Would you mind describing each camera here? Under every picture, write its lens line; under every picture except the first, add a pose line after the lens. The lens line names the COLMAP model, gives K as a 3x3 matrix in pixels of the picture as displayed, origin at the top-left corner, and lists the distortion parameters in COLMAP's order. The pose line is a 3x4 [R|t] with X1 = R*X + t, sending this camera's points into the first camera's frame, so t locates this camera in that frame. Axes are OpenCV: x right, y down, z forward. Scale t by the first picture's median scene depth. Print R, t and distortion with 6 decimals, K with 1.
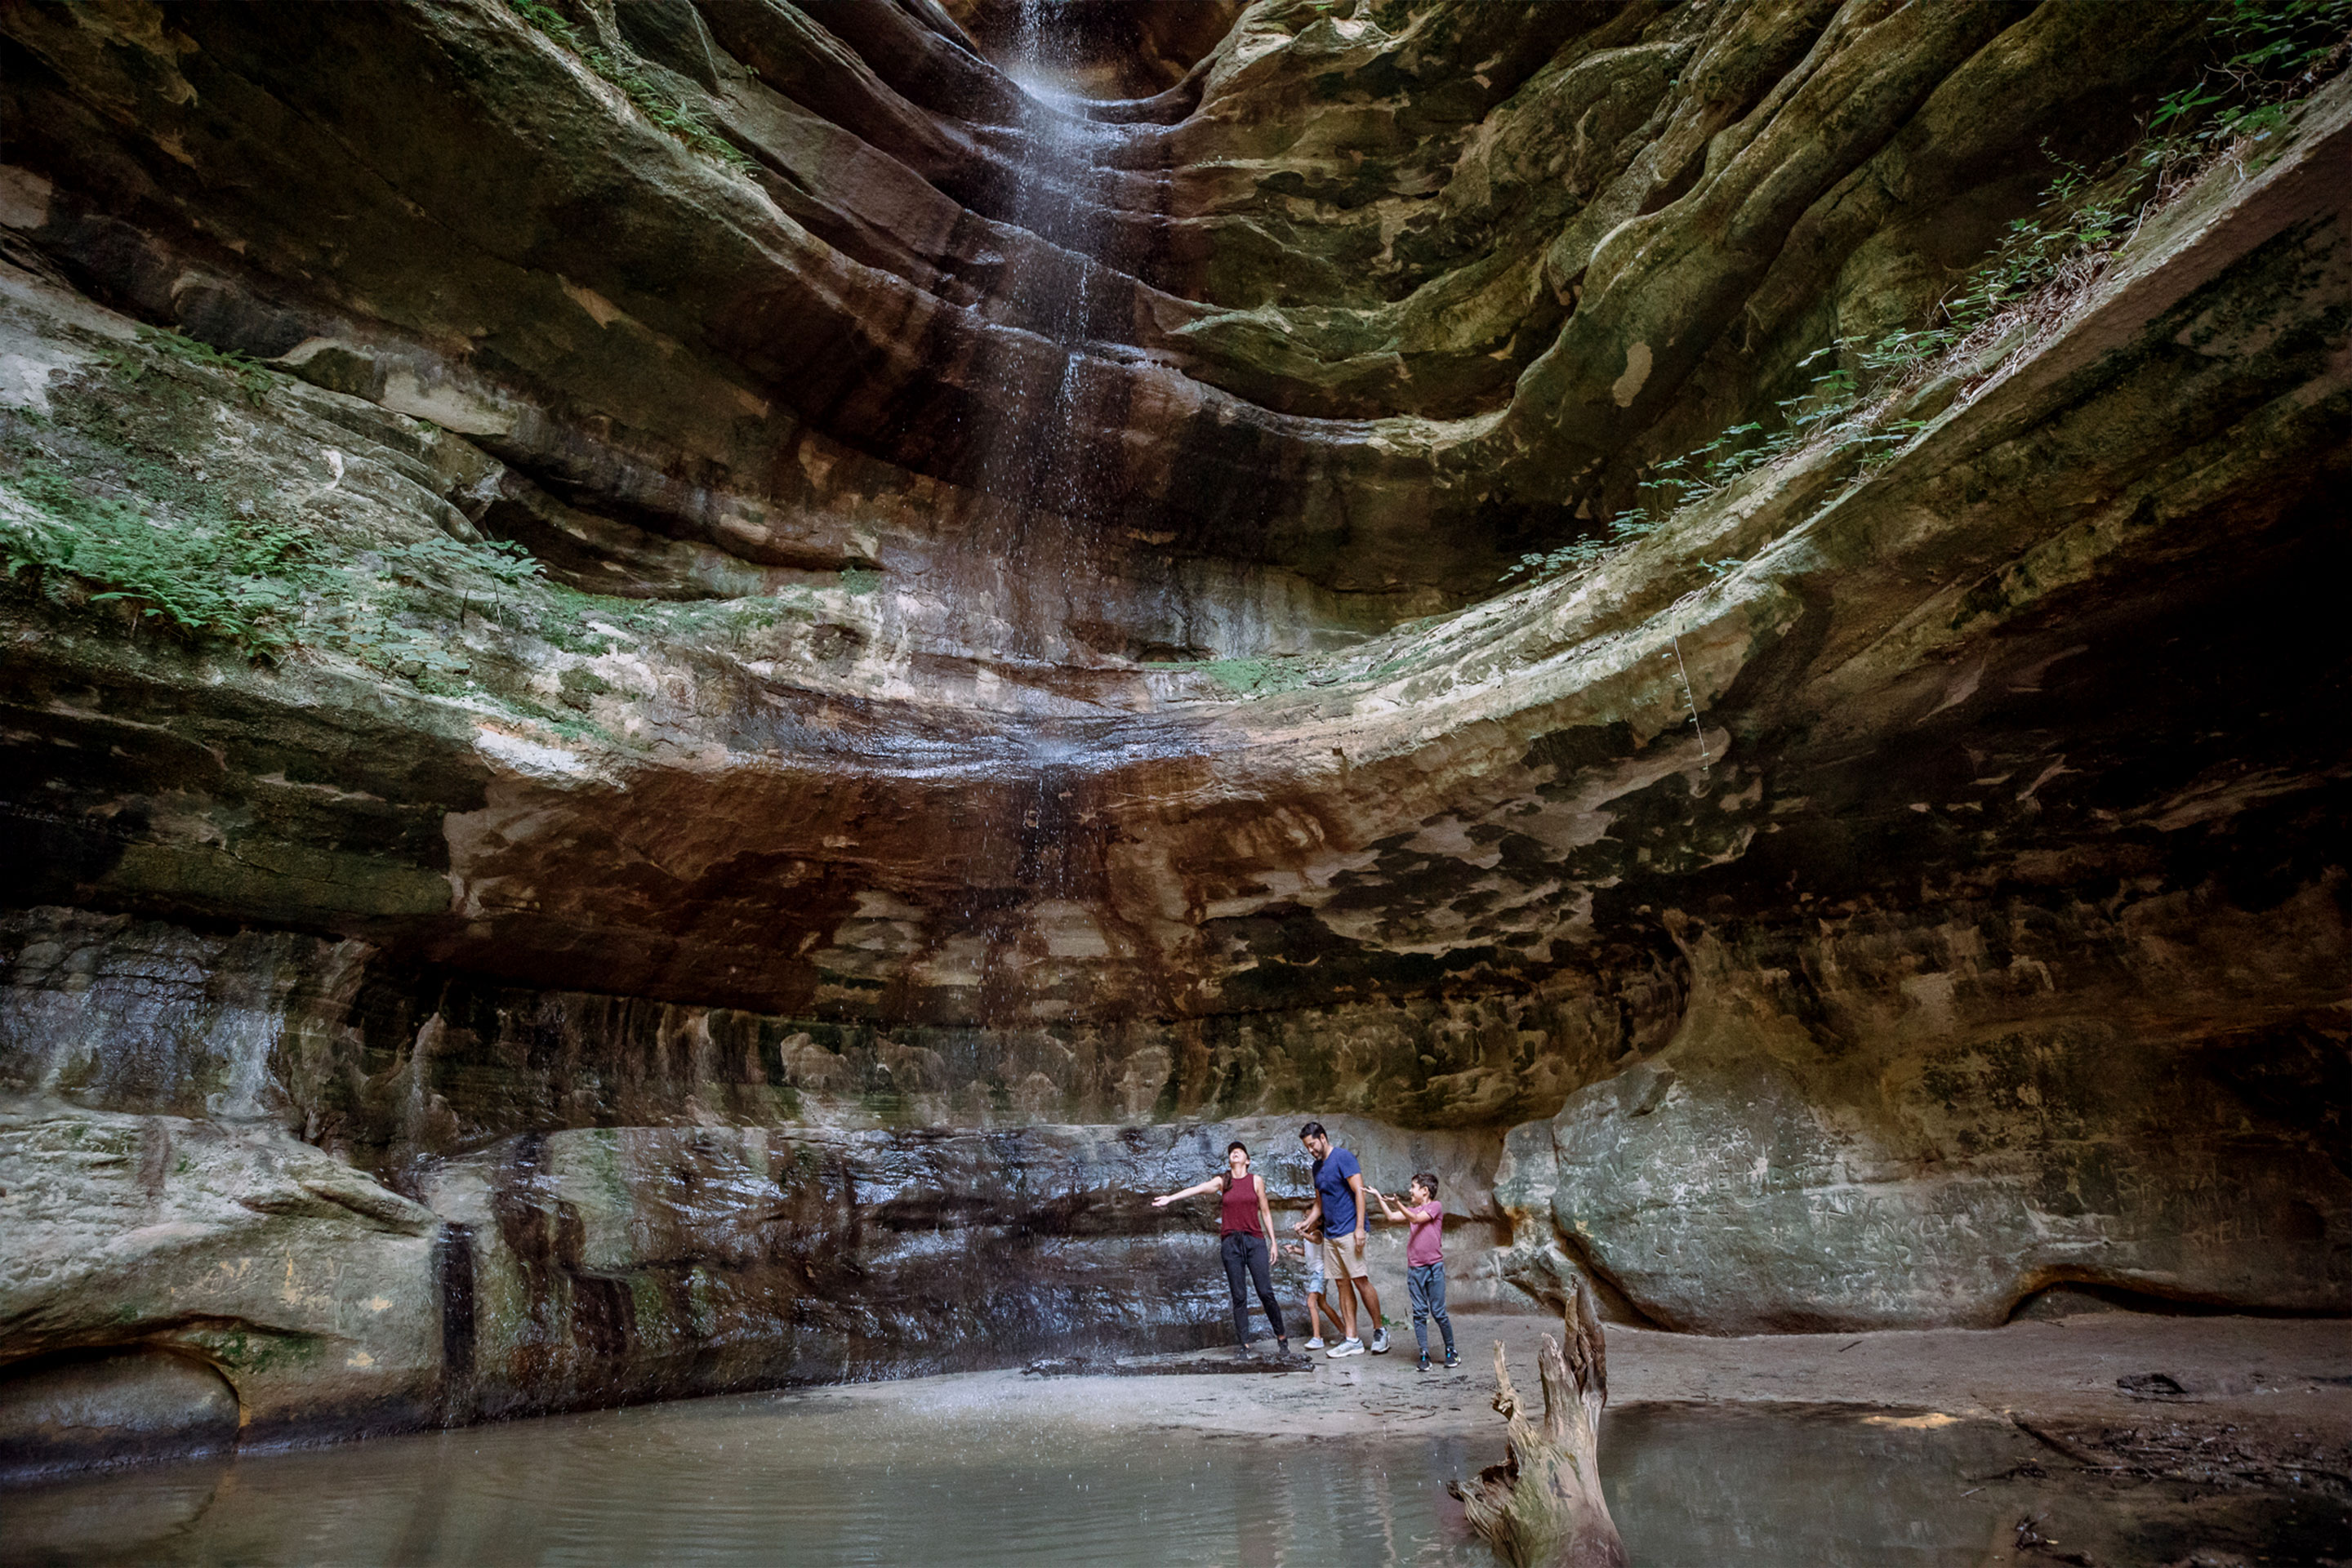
lens RADIAL K [[1085.5, 0, 1176.0], [0, 1085.5, 784.0], [0, 0, 1]] dist [-0.024871, 0.000468]
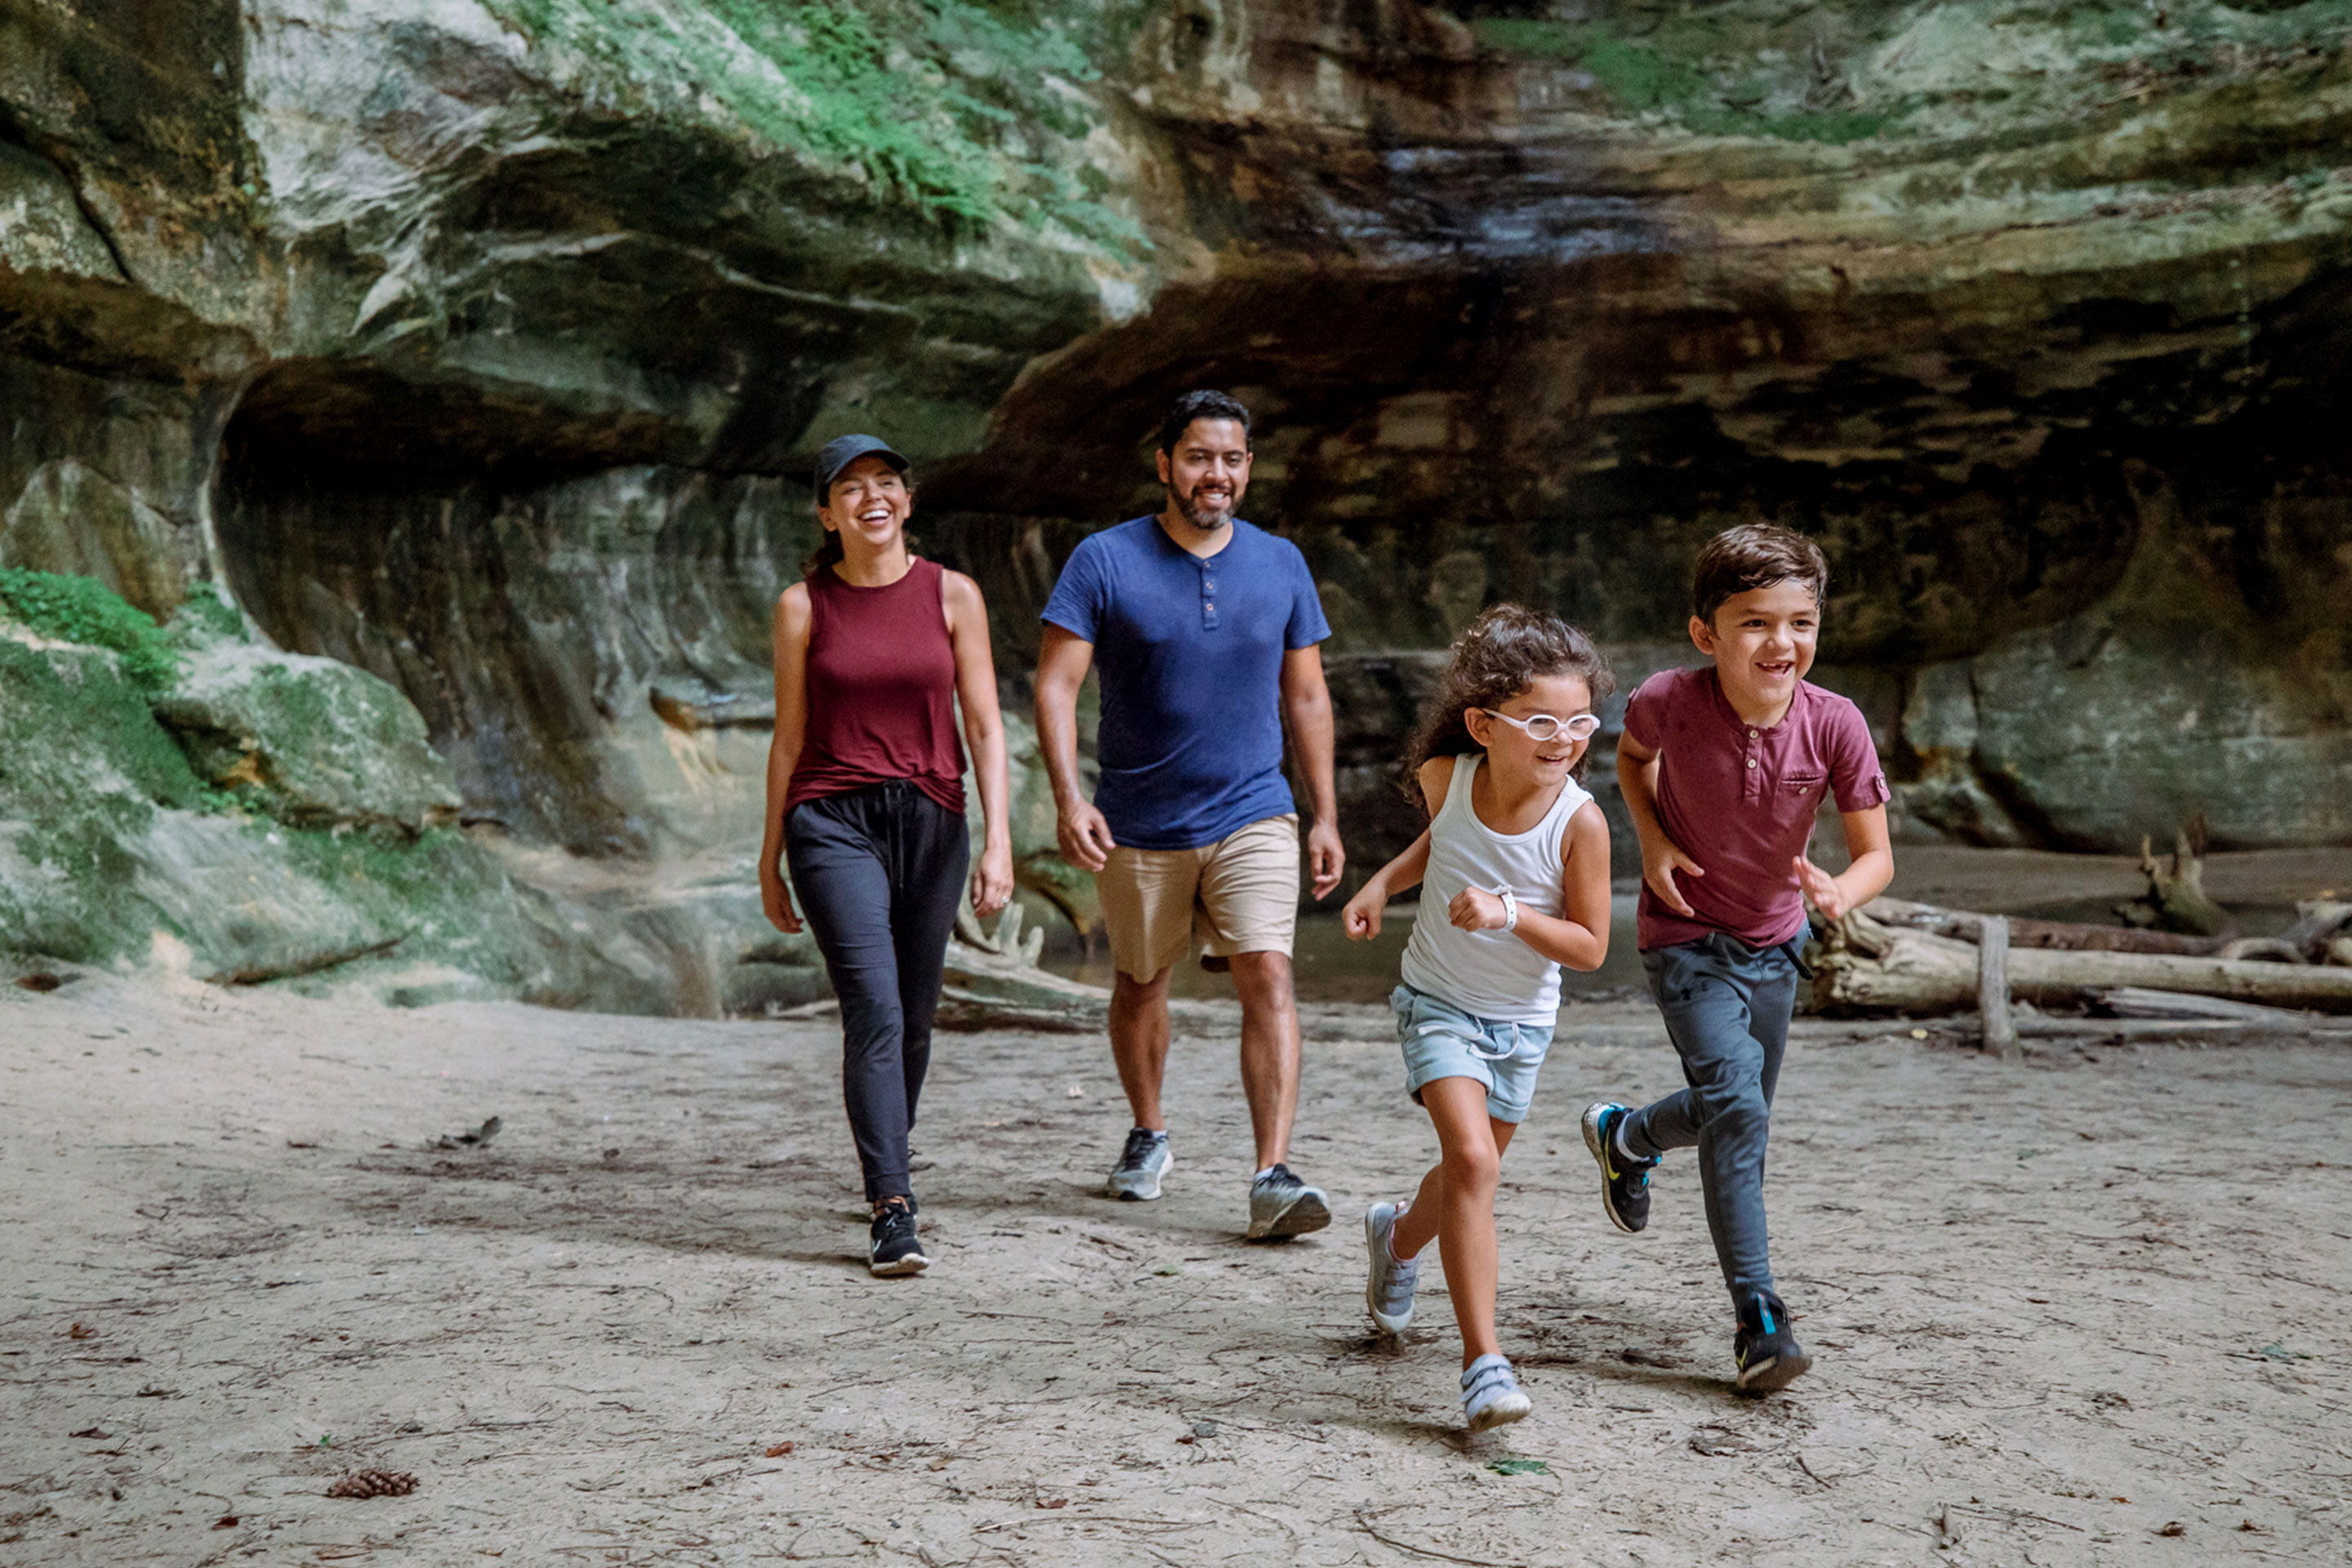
lens RADIAL K [[2686.6, 0, 1176.0], [0, 2686.6, 784.0], [0, 0, 1]] dist [0.022370, 0.090621]
pose [[0.966918, -0.001884, 0.255079, -0.996262], [-0.099373, 0.918190, 0.383473, -0.463189], [-0.234934, -0.396135, 0.887628, -1.060870]]
